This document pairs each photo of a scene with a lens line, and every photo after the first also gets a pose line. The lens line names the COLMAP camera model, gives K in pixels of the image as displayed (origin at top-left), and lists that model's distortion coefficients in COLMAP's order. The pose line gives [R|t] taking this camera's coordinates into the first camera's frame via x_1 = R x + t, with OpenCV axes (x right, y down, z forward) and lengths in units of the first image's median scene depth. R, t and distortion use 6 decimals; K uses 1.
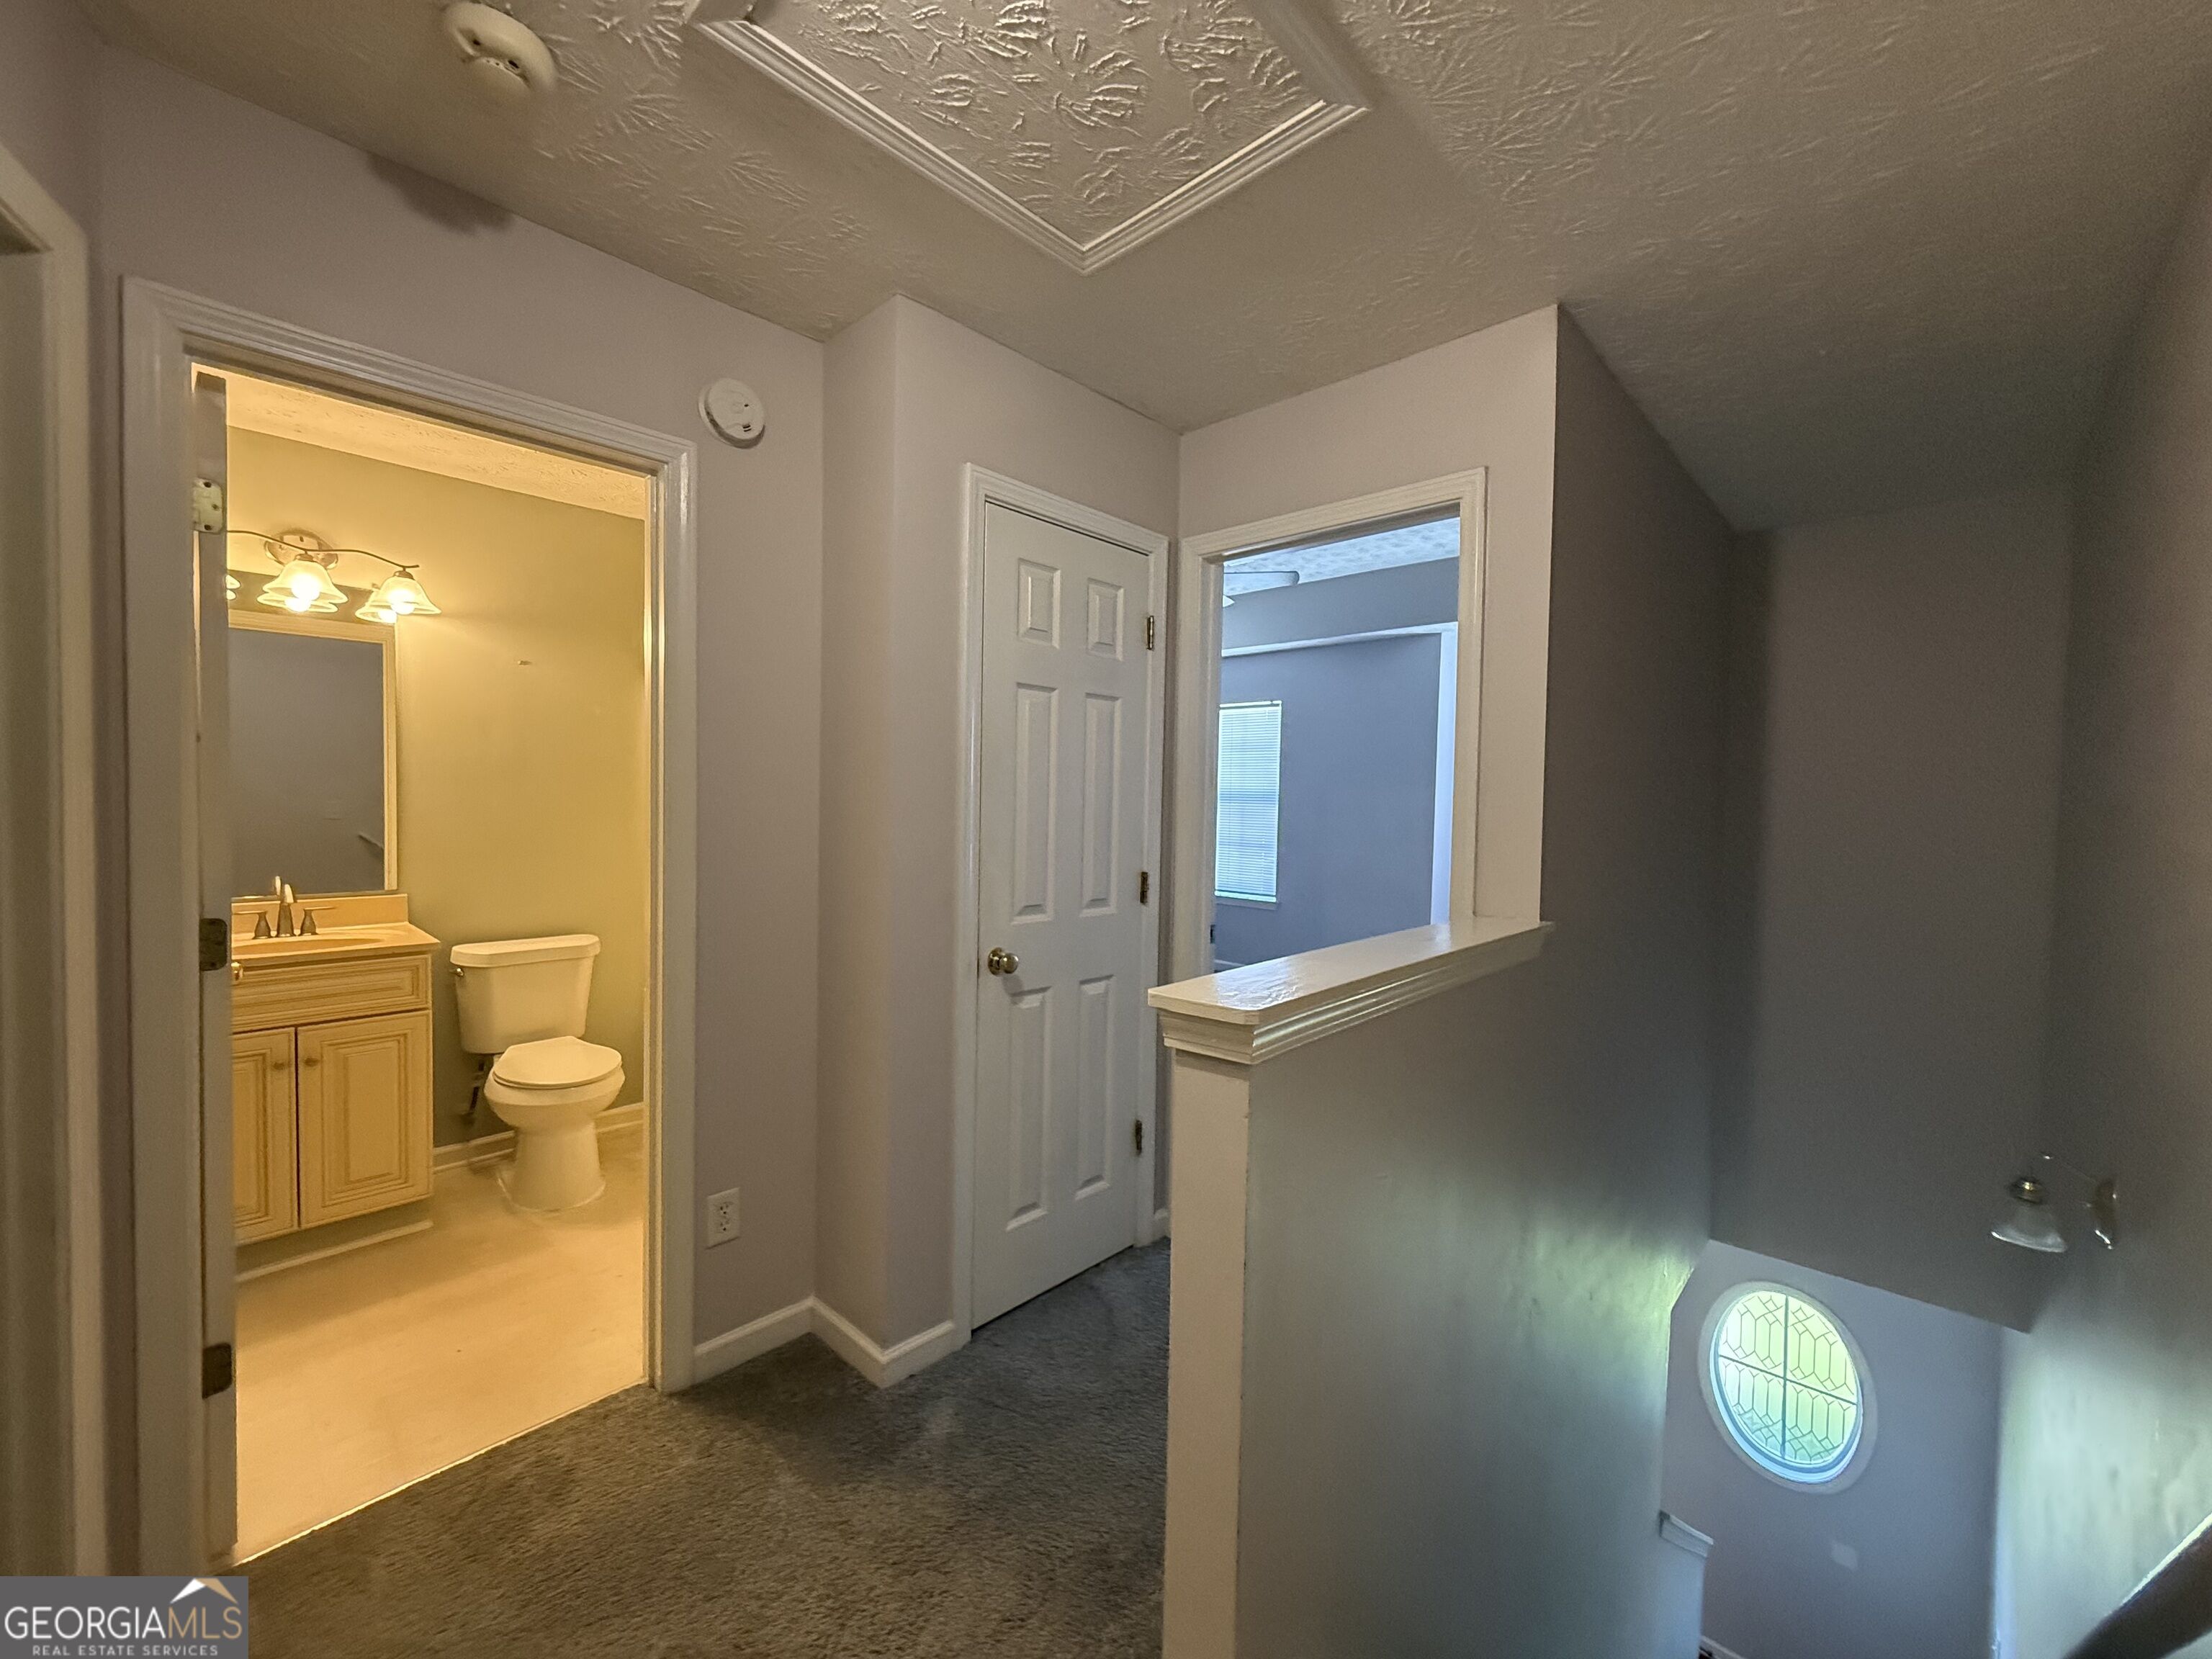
lens RADIAL K [[885.8, 0, 1125.9], [0, 885.8, 837.5], [0, 0, 1]] dist [0.016869, -0.004892]
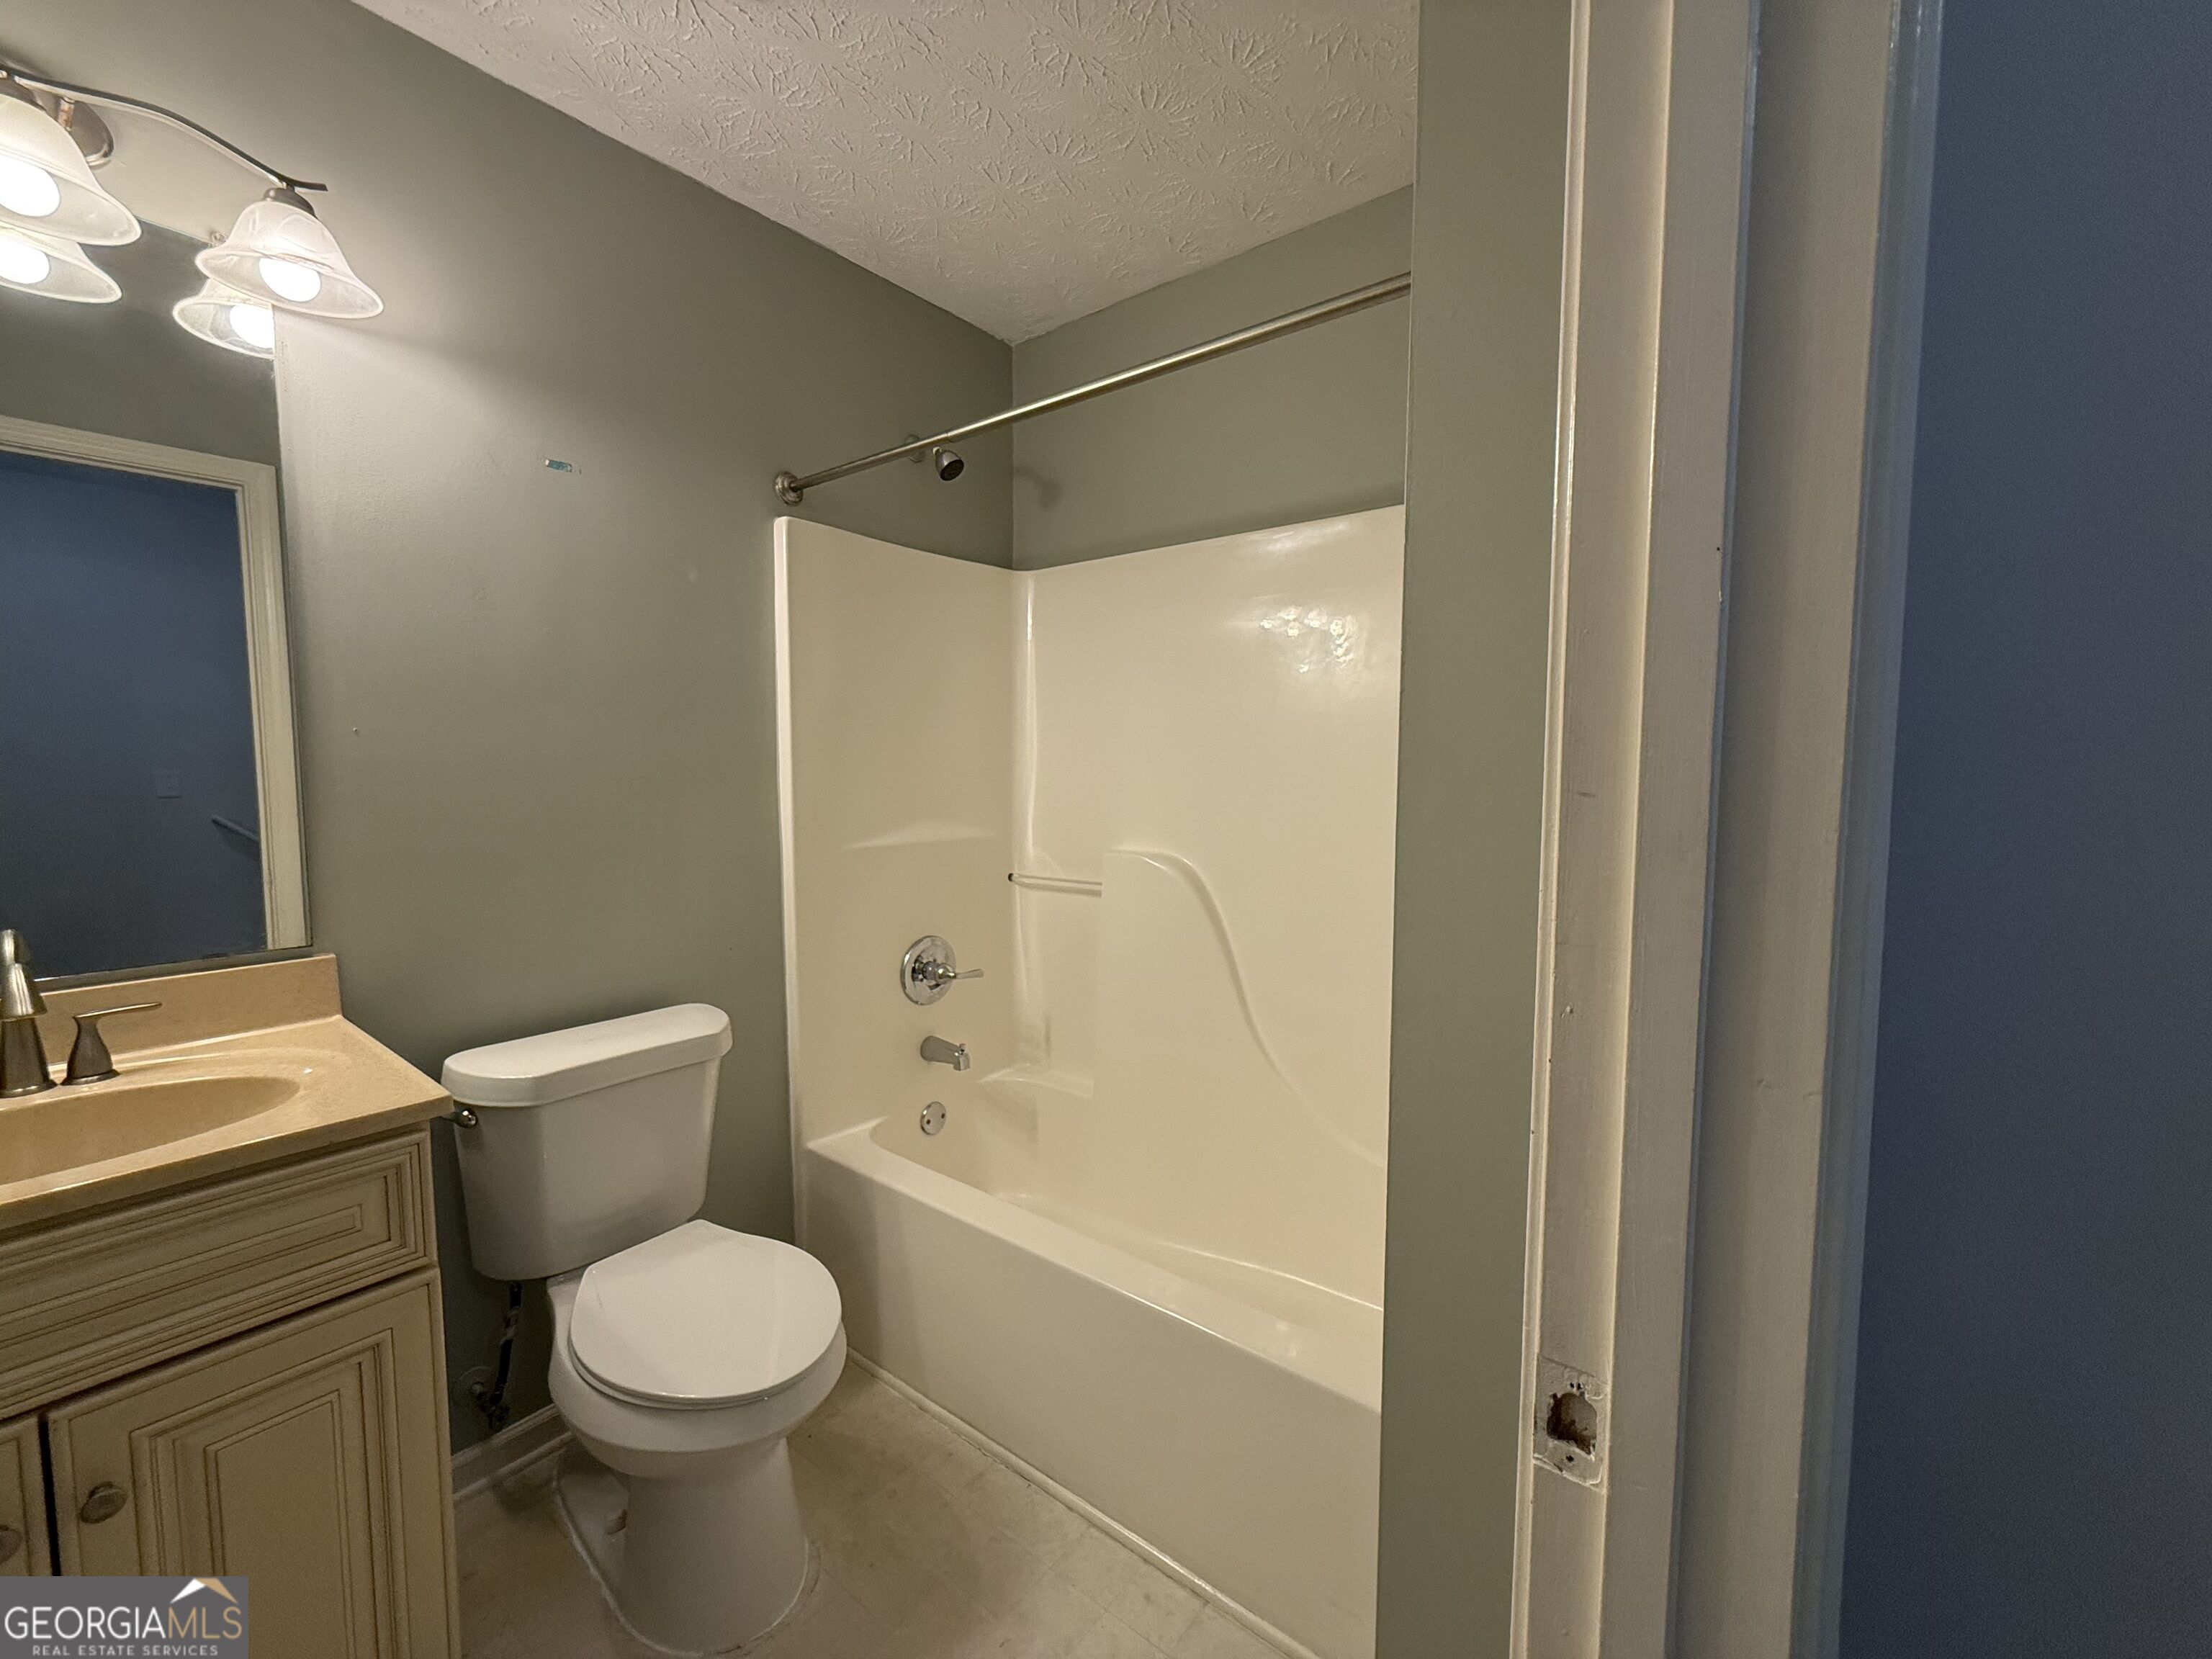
lens RADIAL K [[885.8, 0, 1125.9], [0, 885.8, 837.5], [0, 0, 1]] dist [0.016869, -0.004892]
pose [[0.996370, -0.024754, 0.081449, -0.494406], [0.021682, 0.999027, 0.038394, -0.004685], [-0.082320, -0.036488, 0.995938, 0.579838]]
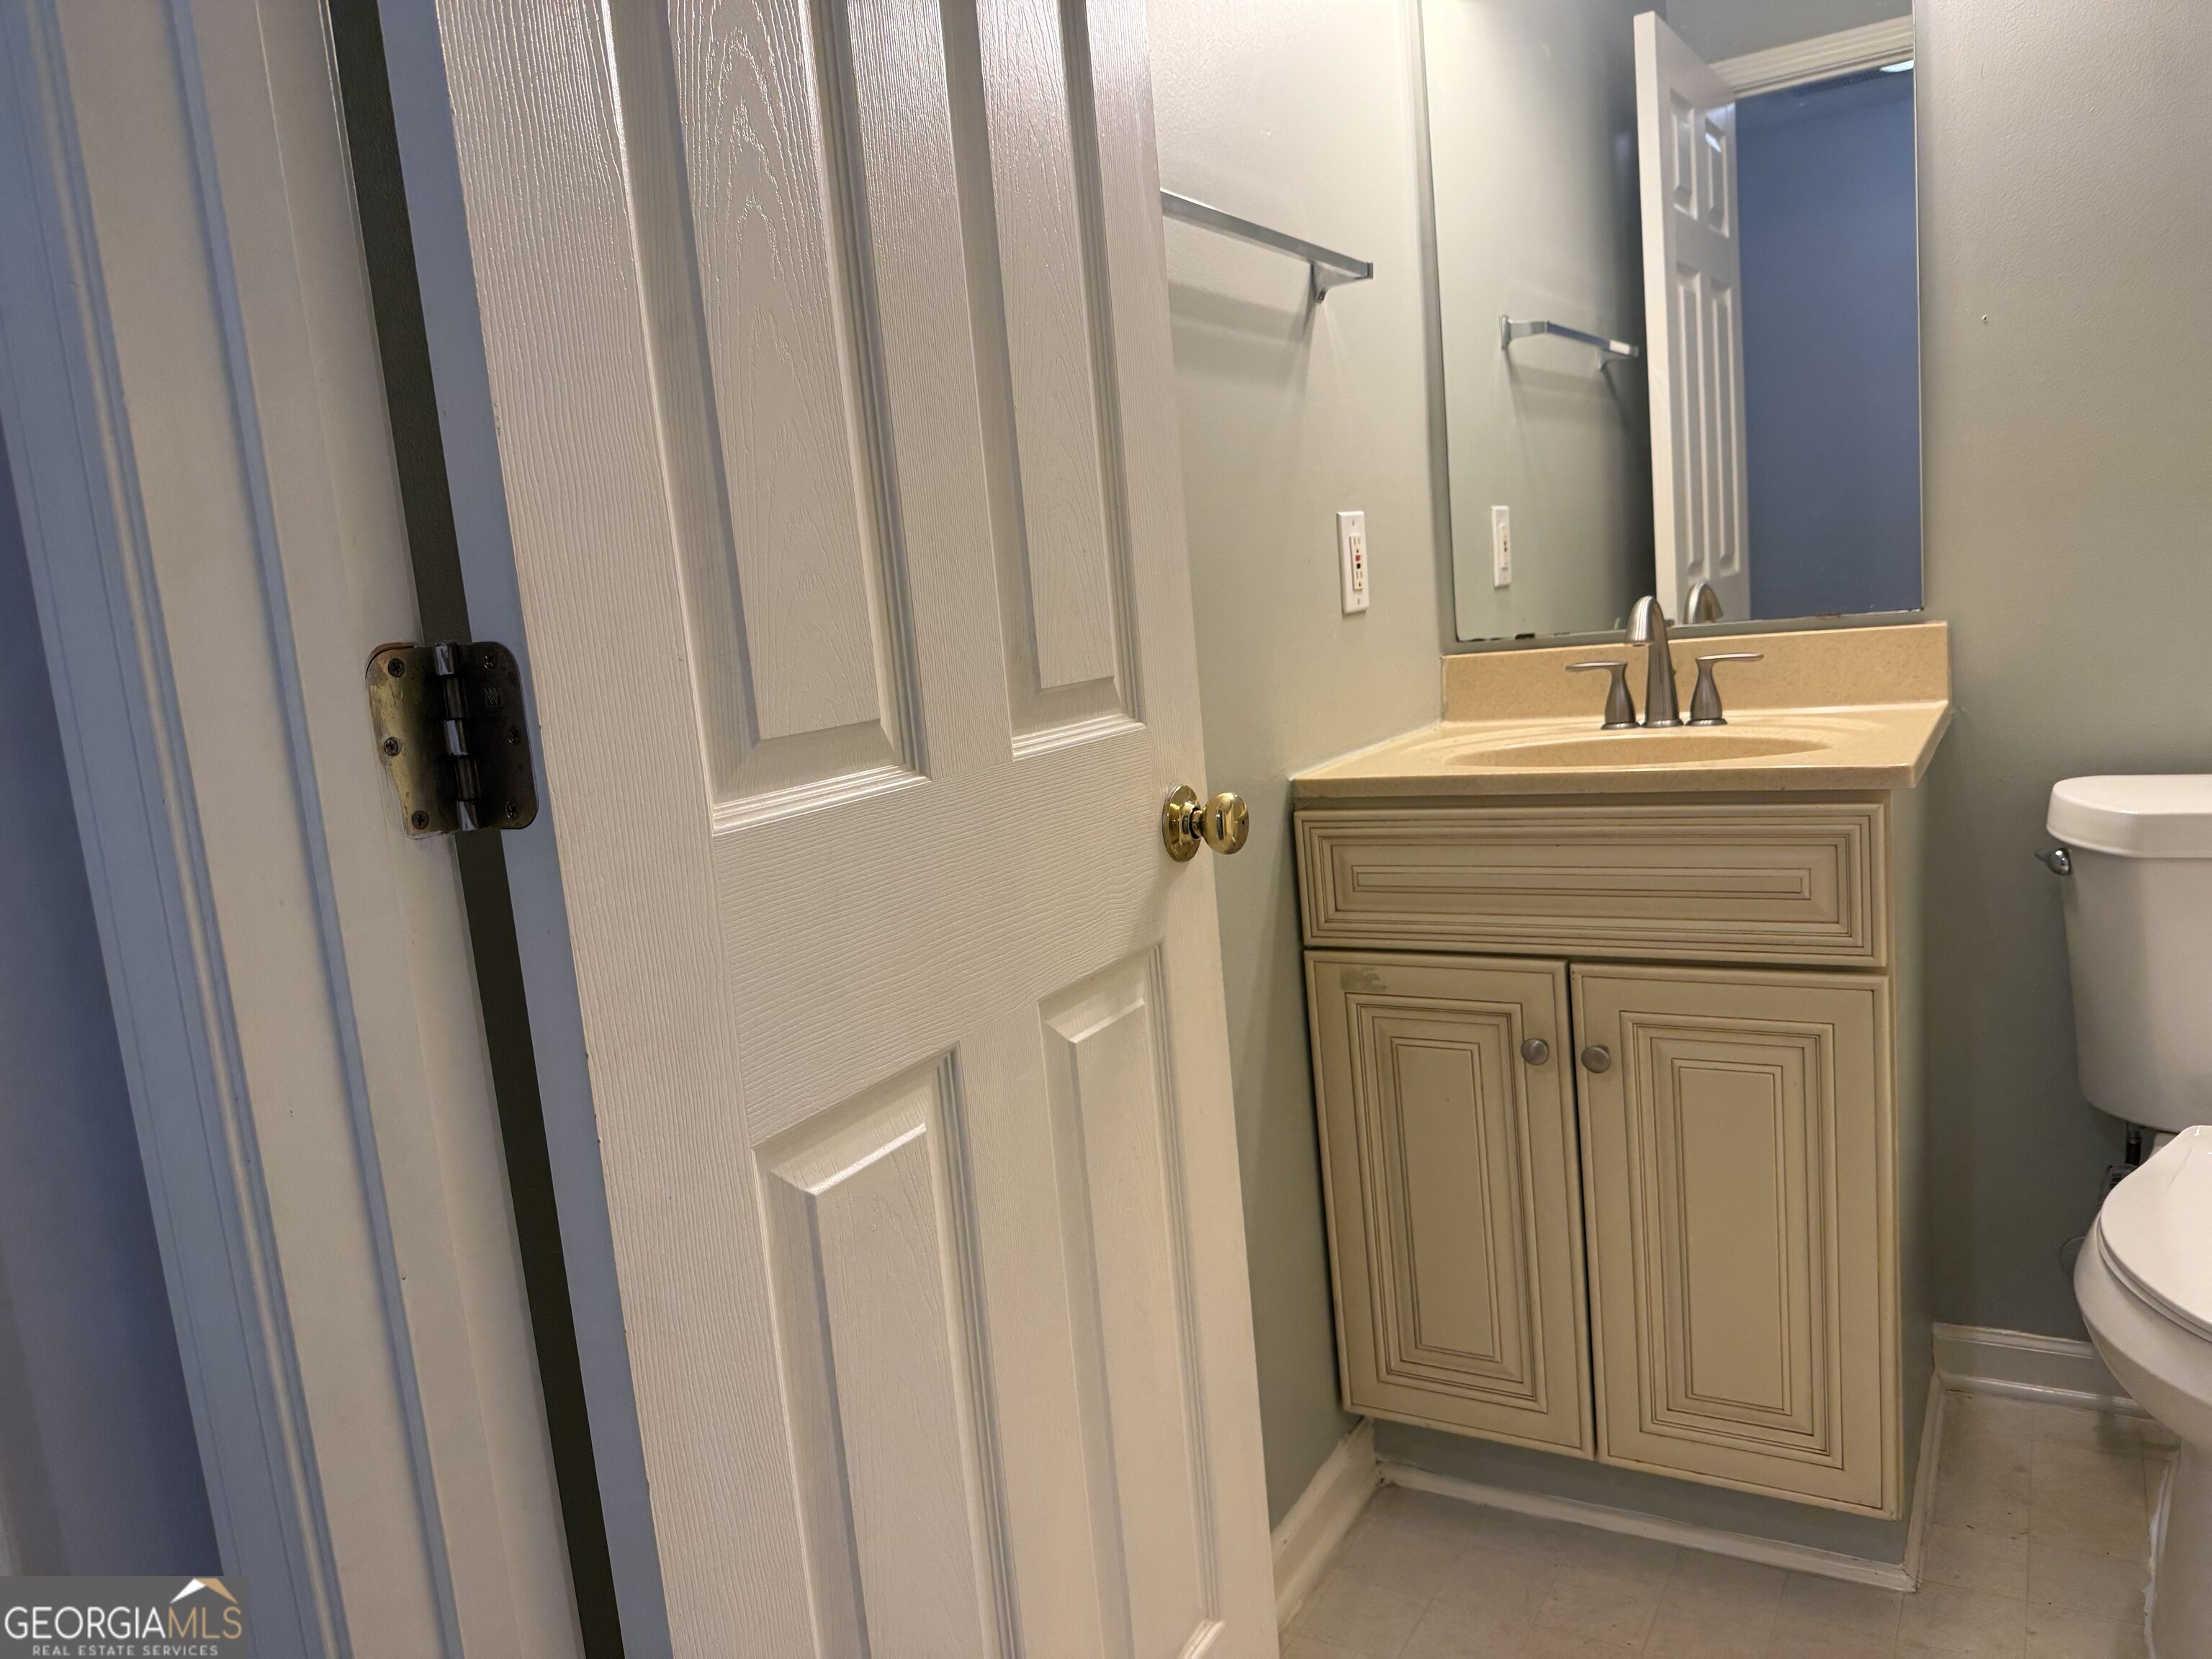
lens RADIAL K [[1592.2, 0, 1054.5], [0, 1592.2, 844.9], [0, 0, 1]] dist [0.000311, 0.004376]
pose [[0.179464, 0.114997, -0.977020, -0.279247], [0.051301, 0.990699, 0.126030, 0.059184], [0.982426, -0.072740, 0.171896, 0.605981]]
